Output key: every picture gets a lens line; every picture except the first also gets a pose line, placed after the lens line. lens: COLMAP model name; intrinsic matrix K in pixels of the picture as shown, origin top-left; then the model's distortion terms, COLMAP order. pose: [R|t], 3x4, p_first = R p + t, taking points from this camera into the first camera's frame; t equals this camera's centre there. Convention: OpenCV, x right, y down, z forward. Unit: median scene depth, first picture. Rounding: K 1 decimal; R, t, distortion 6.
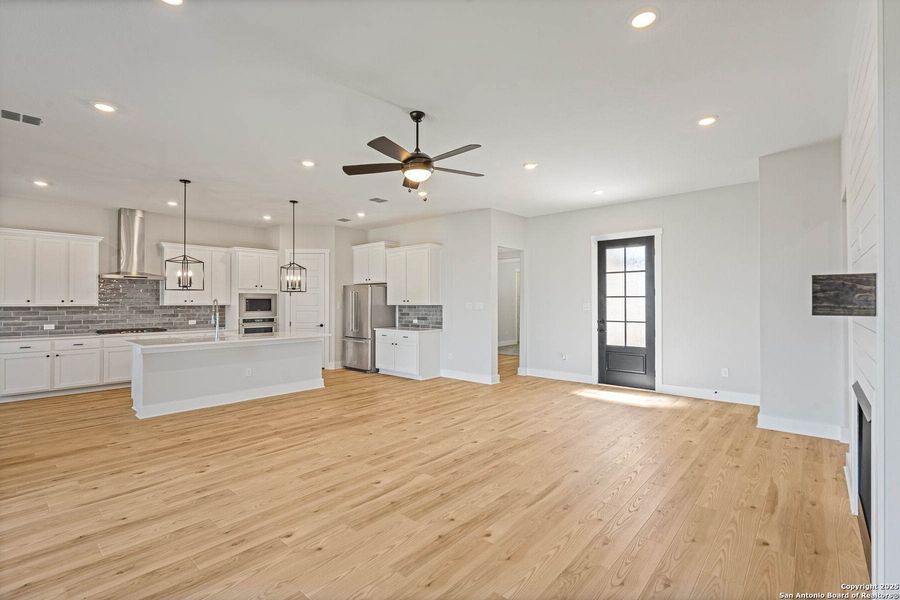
lens RADIAL K [[411.6, 0, 440.9], [0, 411.6, 300.2], [0, 0, 1]] dist [0.000768, 0.000351]
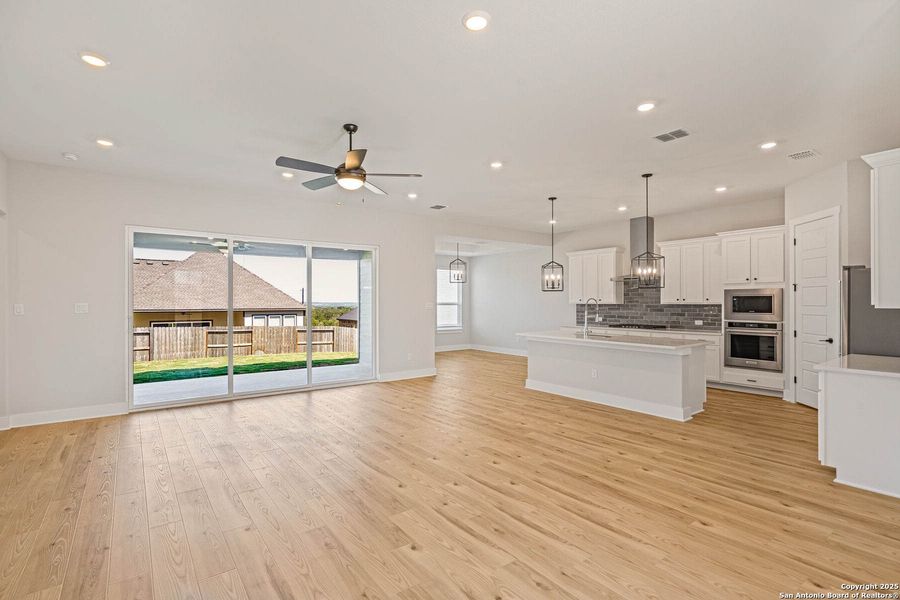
lens RADIAL K [[411.6, 0, 440.9], [0, 411.6, 300.2], [0, 0, 1]] dist [0.000768, 0.000351]
pose [[-0.176094, -0.000994, -0.984373, 0.620910], [0.008984, 0.999956, -0.002617, 0.000814], [0.984332, -0.009305, -0.176078, 0.912333]]
